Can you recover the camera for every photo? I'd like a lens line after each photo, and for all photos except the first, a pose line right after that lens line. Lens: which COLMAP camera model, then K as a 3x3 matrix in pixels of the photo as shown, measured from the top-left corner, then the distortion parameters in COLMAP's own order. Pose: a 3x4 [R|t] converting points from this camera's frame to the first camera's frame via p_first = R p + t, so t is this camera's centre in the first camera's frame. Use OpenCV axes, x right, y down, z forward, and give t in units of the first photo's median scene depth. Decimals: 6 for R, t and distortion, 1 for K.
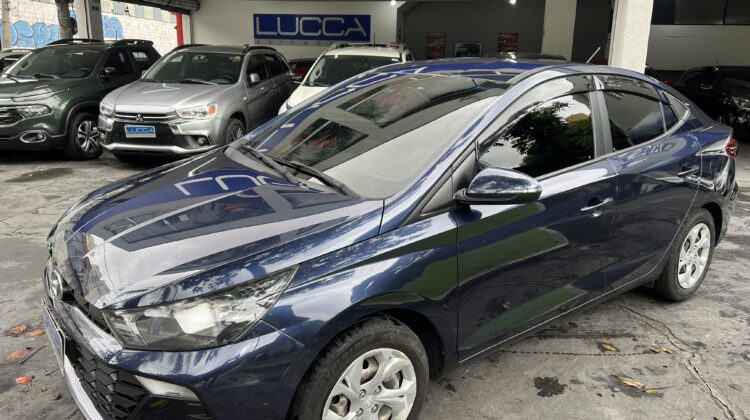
lens RADIAL K [[557.0, 0, 375.0], [0, 557.0, 210.0], [0, 0, 1]] dist [0.007319, 0.003670]
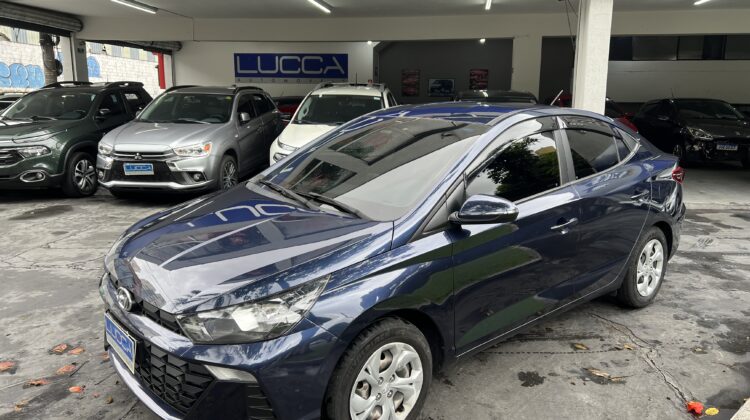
lens RADIAL K [[555.5, 0, 375.0], [0, 555.5, 210.0], [0, 0, 1]] dist [0.014503, 0.000141]
pose [[0.998843, -0.022075, 0.042724, -0.043168], [0.024471, 0.998108, -0.056408, 0.013416], [-0.041398, 0.057389, 0.997493, -0.131307]]
